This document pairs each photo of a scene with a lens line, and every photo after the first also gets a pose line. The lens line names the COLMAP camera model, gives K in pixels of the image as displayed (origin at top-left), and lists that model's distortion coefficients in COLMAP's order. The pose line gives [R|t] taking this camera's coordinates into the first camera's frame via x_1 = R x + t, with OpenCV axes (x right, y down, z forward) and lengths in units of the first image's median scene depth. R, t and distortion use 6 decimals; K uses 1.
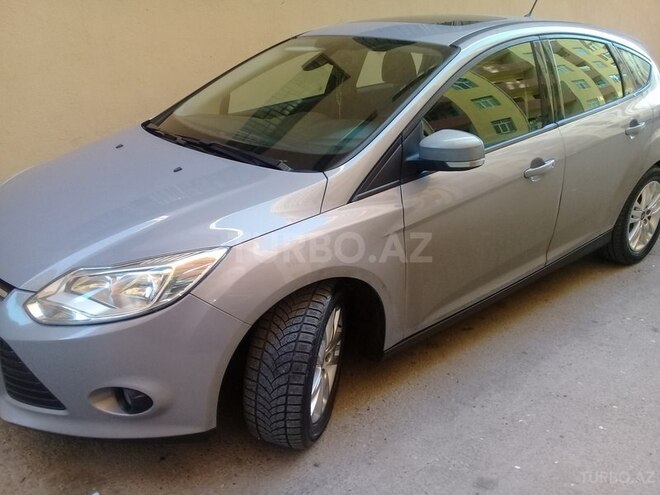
lens RADIAL K [[599.7, 0, 331.3], [0, 599.7, 248.0], [0, 0, 1]] dist [0.021593, 0.000000]
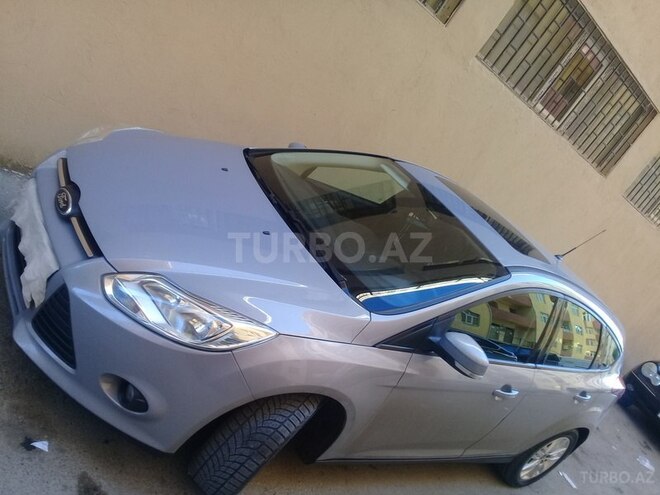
lens RADIAL K [[599.7, 0, 328.8], [0, 599.7, 246.6], [0, 0, 1]] dist [0.021593, 0.000000]
pose [[0.807905, 0.581344, 0.096584, -0.280082], [-0.576222, 0.813629, -0.077302, -0.098174], [-0.123523, 0.006799, 0.992318, -0.164680]]
